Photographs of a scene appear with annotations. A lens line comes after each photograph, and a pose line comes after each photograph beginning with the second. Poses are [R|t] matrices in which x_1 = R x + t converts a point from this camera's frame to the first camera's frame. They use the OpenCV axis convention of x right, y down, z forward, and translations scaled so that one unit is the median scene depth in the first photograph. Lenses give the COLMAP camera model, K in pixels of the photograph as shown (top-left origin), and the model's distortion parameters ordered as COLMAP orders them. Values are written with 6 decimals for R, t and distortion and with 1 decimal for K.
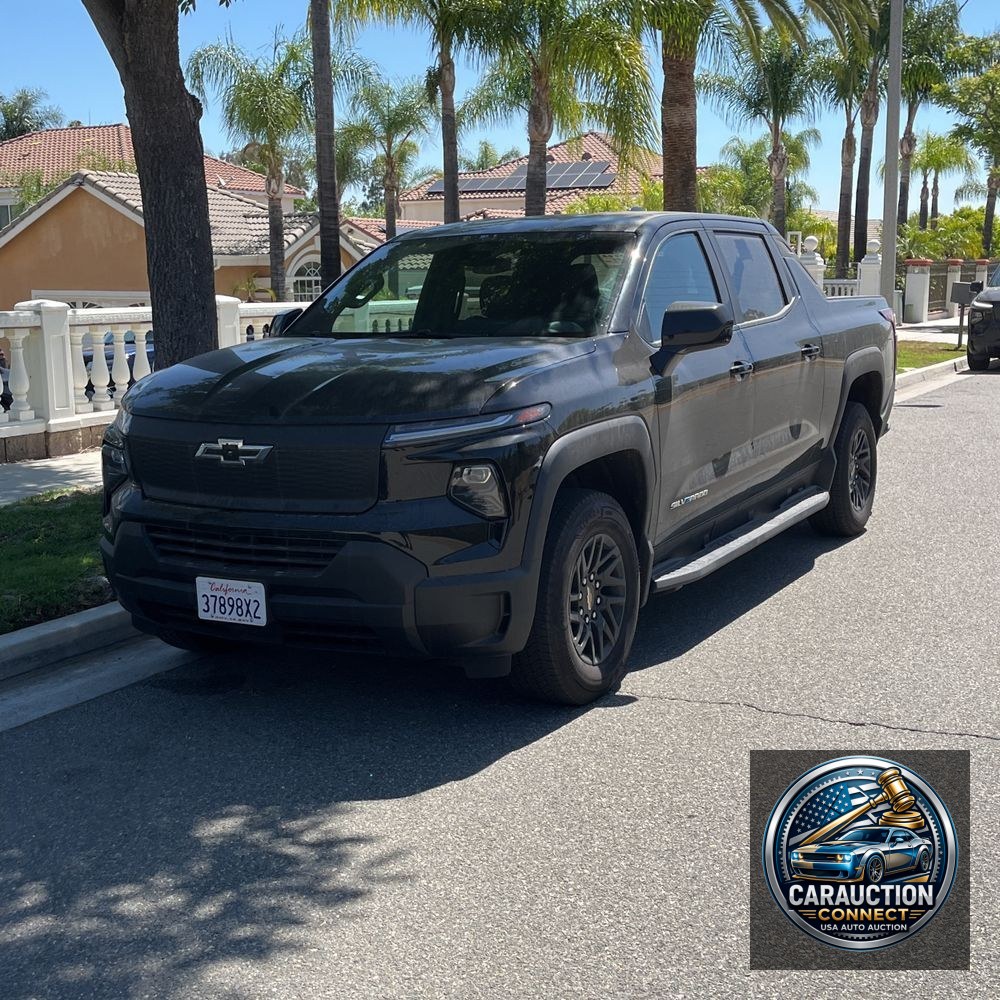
lens RADIAL K [[1363.6, 0, 500.0], [0, 1363.6, 500.0], [0, 0, 1]] dist [0.057138, 0.002749]
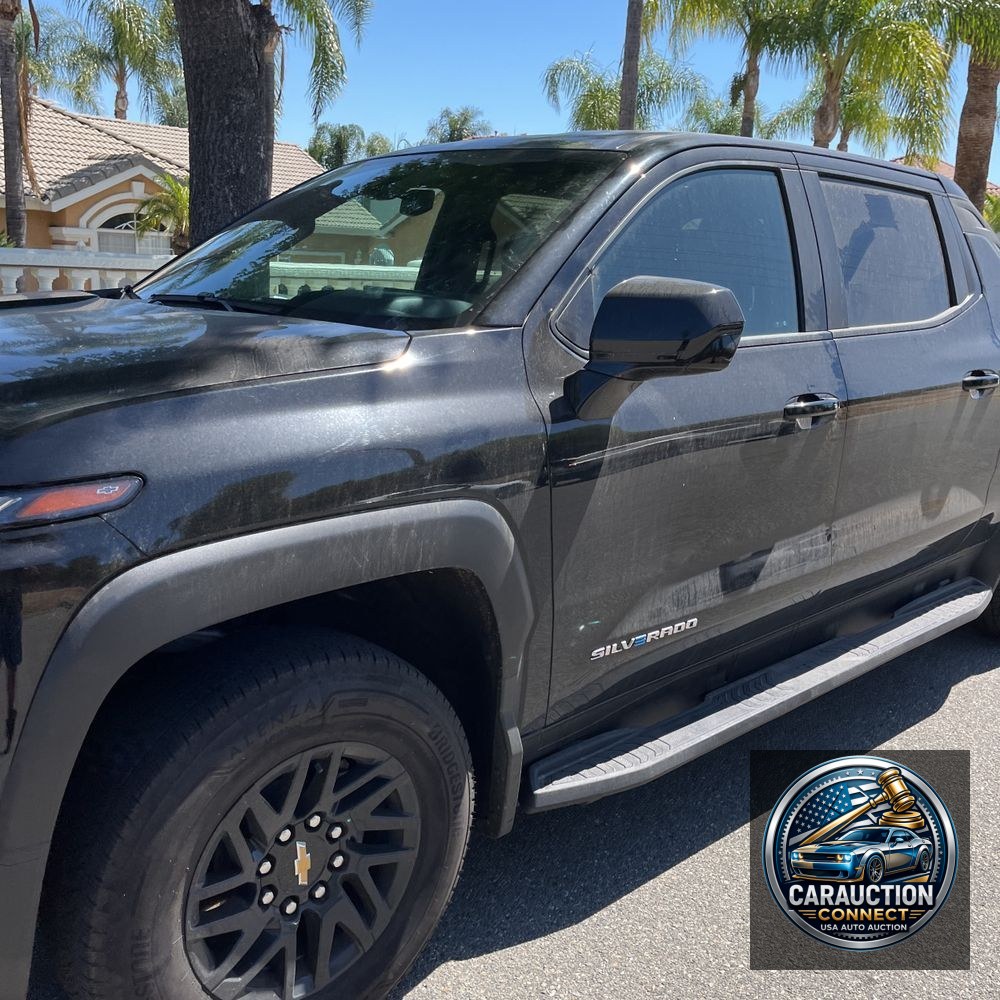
lens RADIAL K [[977.3, 0, 525.3], [0, 977.3, 483.8], [0, 0, 1]] dist [0.038682, -0.030401]
pose [[0.949901, 0.131357, -0.283609, 0.162066], [-0.114908, 0.990620, 0.073954, -0.071501], [0.290663, -0.037660, 0.956084, 0.500253]]
